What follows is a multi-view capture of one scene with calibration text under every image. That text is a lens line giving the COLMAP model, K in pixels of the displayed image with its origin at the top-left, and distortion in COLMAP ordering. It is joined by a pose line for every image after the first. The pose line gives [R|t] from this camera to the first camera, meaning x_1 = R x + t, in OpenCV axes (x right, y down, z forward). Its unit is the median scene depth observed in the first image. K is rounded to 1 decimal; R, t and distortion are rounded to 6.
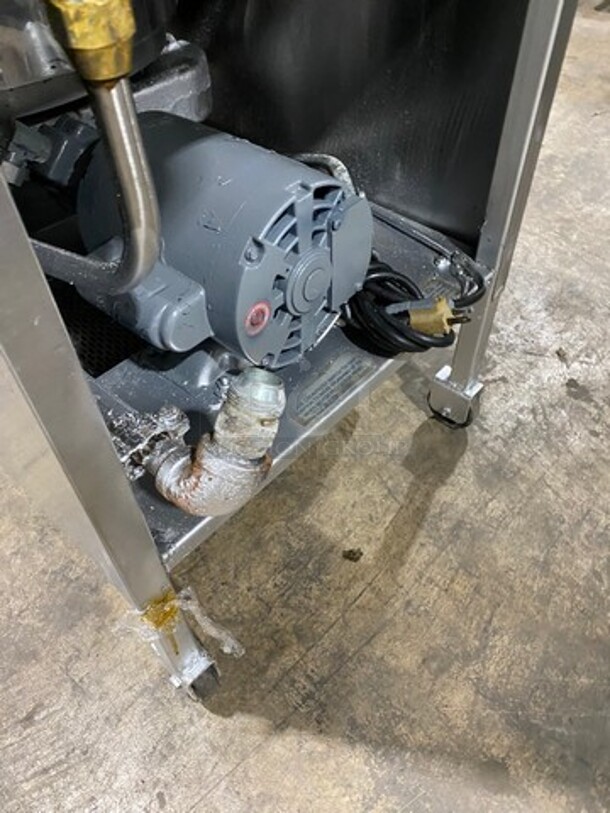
lens RADIAL K [[624.9, 0, 303.5], [0, 624.9, 407.0], [0, 0, 1]] dist [0.021045, -0.020667]
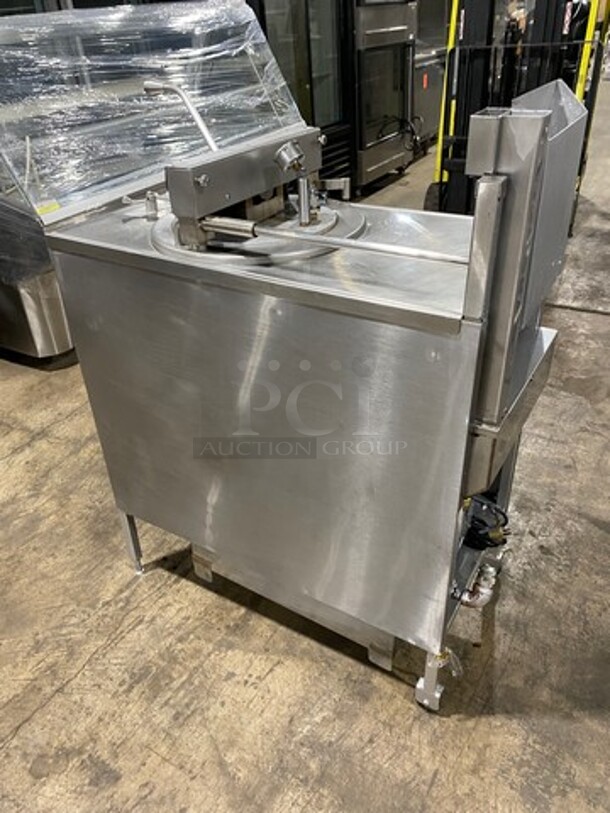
lens RADIAL K [[624.9, 0, 293.9], [0, 624.9, 361.8], [0, 0, 1]] dist [0.021045, -0.020667]
pose [[0.984174, -0.113858, 0.135783, -0.753425], [0.154238, 0.927668, -0.340064, -0.034489], [-0.087243, 0.355625, 0.930548, -1.375848]]
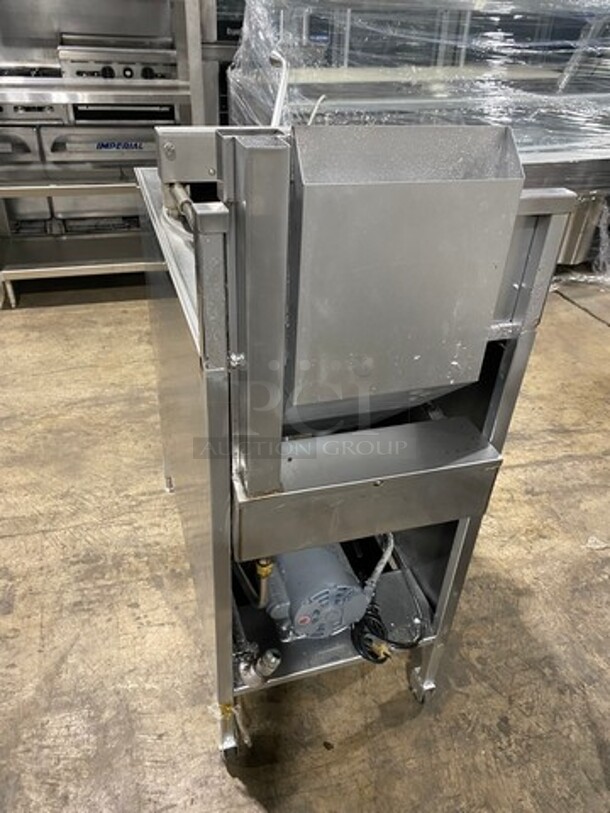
lens RADIAL K [[624.9, 0, 305.9], [0, 624.9, 364.8], [0, 0, 1]] dist [0.021045, -0.020667]
pose [[0.865379, 0.309316, -0.394262, 0.427279], [-0.421202, 0.875221, -0.237861, -0.302905], [0.271492, 0.371903, 0.887682, -1.181316]]
